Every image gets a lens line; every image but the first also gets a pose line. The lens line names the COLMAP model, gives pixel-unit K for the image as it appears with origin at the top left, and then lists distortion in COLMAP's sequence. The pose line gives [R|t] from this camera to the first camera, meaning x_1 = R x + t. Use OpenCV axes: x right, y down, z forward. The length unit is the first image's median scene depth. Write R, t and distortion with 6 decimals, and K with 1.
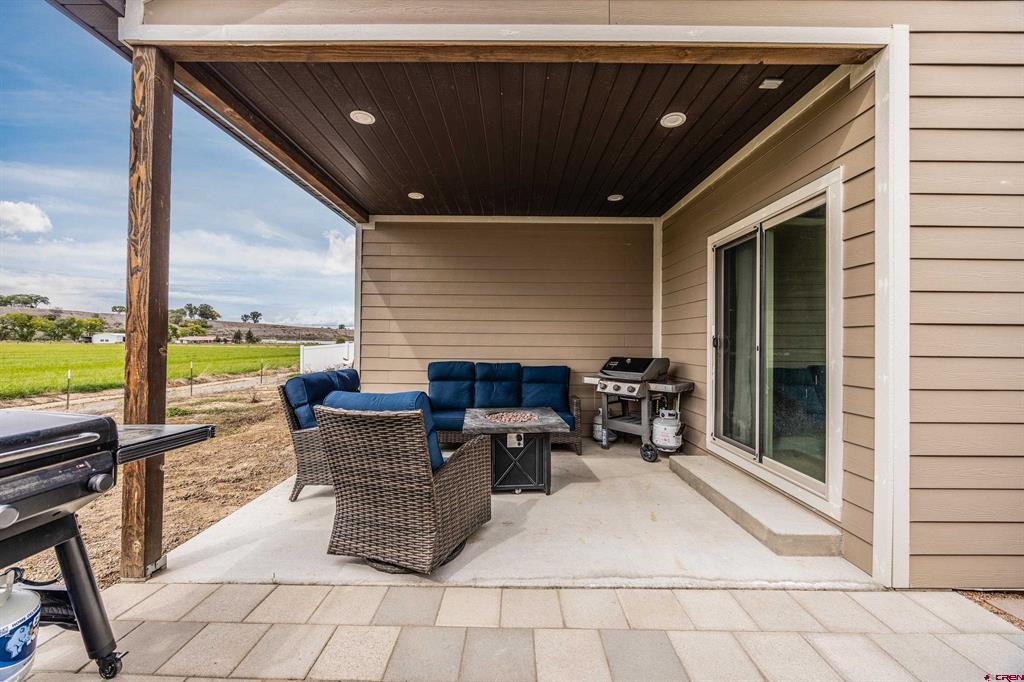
lens RADIAL K [[396.9, 0, 512.0], [0, 396.9, 341.0], [0, 0, 1]] dist [-0.002251, -0.000088]
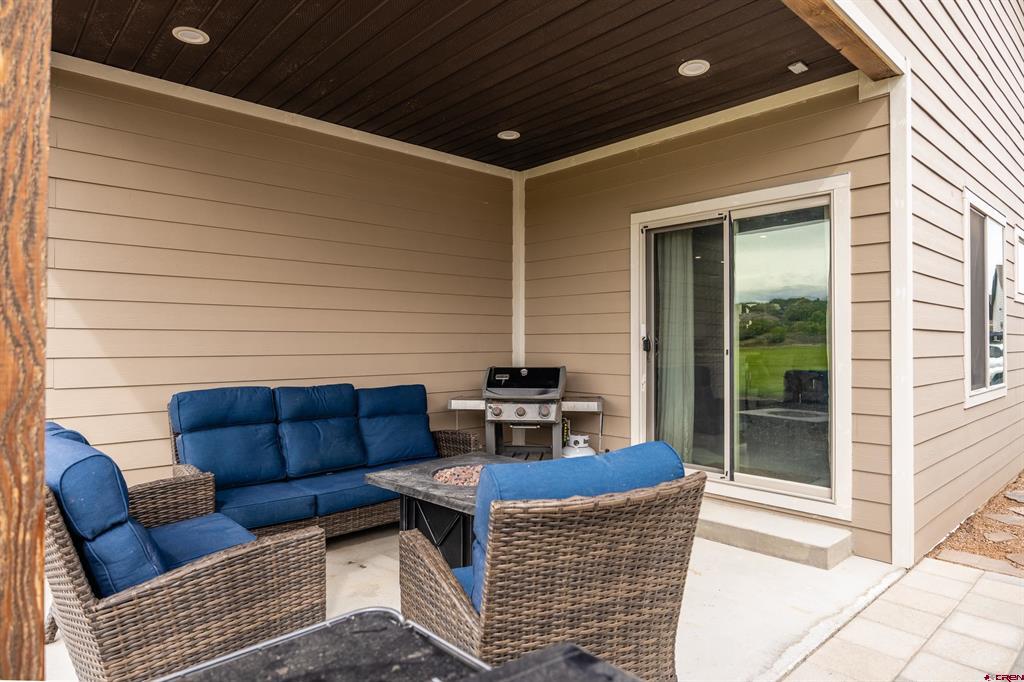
lens RADIAL K [[603.5, 0, 512.0], [0, 603.5, 341.0], [0, 0, 1]] dist [-0.001950, -0.000223]
pose [[0.735671, -0.007177, 0.677301, -0.639919], [0.004894, 0.999974, 0.005280, -0.015627], [-0.677321, -0.000570, 0.735687, 0.331668]]
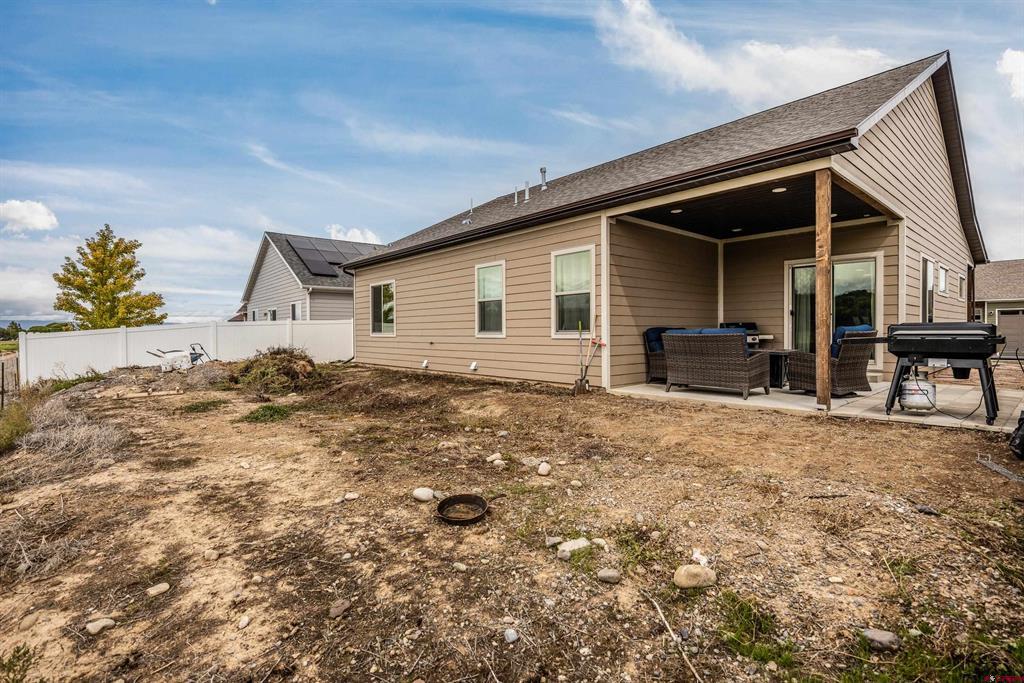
lens RADIAL K [[482.3, 0, 512.0], [0, 482.3, 341.5], [0, 0, 1]] dist [-0.003454, -0.000390]
pose [[0.746950, -0.027722, 0.664302, -2.709962], [0.011620, 0.999522, 0.028646, 0.076019], [-0.664779, -0.013678, 0.746915, 0.112199]]
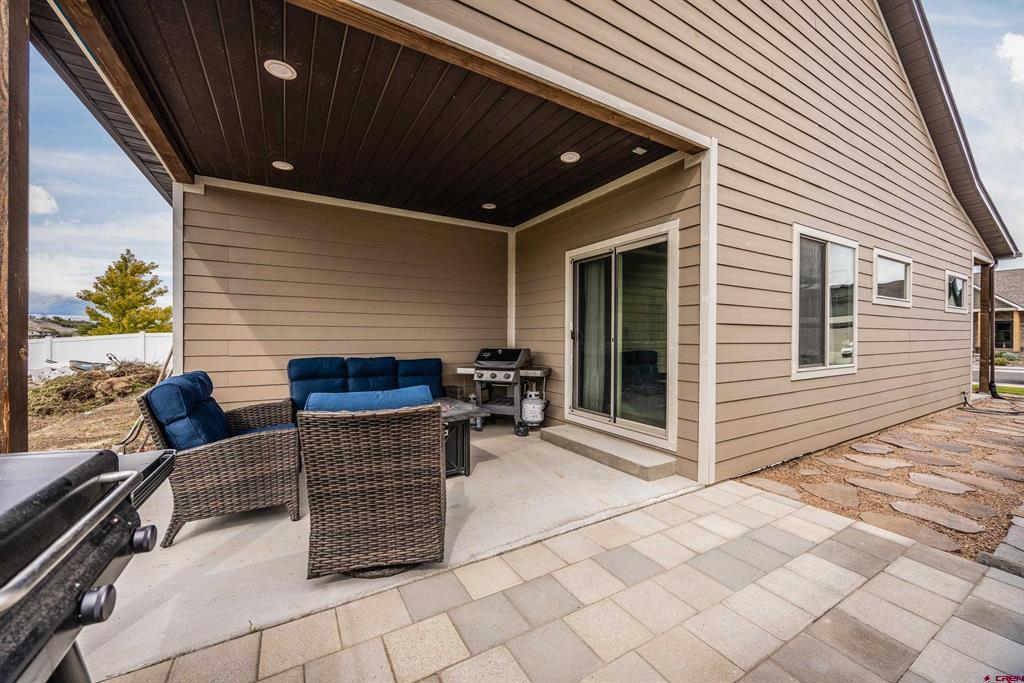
lens RADIAL K [[387.7, 0, 512.0], [0, 387.7, 341.5], [0, 0, 1]] dist [-0.000345, 0.000020]
pose [[0.860392, -0.012786, 0.509472, -0.353592], [0.002898, 0.999792, 0.020197, -0.002342], [-0.509624, -0.015901, 0.860250, 0.030362]]
